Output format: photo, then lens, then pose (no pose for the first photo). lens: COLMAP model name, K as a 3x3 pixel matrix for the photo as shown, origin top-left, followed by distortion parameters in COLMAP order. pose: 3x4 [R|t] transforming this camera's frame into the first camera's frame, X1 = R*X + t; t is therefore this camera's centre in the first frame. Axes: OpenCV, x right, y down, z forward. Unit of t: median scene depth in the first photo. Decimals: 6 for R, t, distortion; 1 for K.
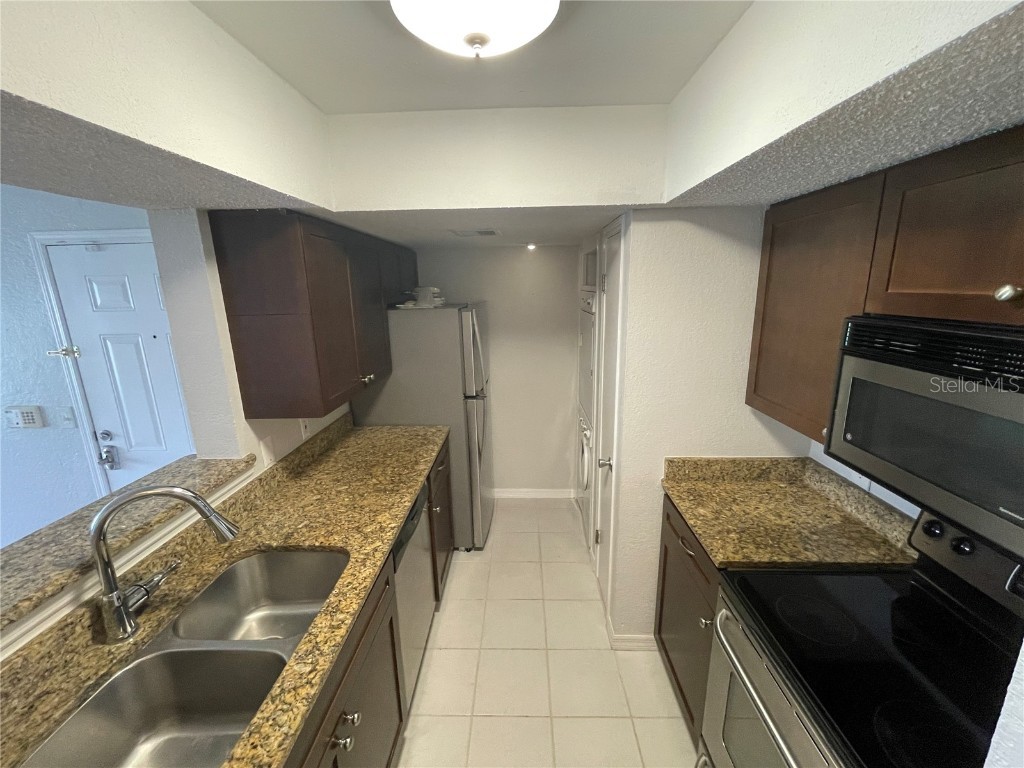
lens RADIAL K [[415.1, 0, 510.1], [0, 415.1, 384.1], [0, 0, 1]] dist [-0.001413, 0.000343]
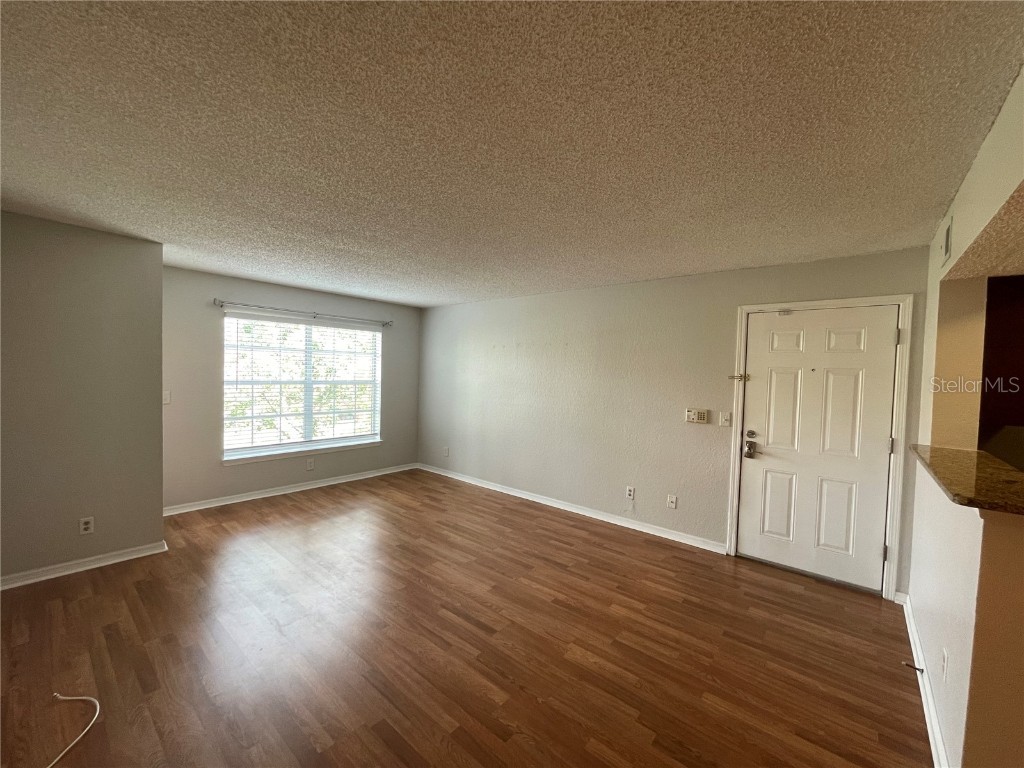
lens RADIAL K [[419.8, 0, 512.3], [0, 419.8, 386.0], [0, 0, 1]] dist [-0.001140, -0.000035]
pose [[0.781854, 0.066841, -0.619868, -0.901324], [-0.186725, 0.973703, -0.130526, 0.394024], [0.594842, 0.217797, 0.773775, -0.912863]]
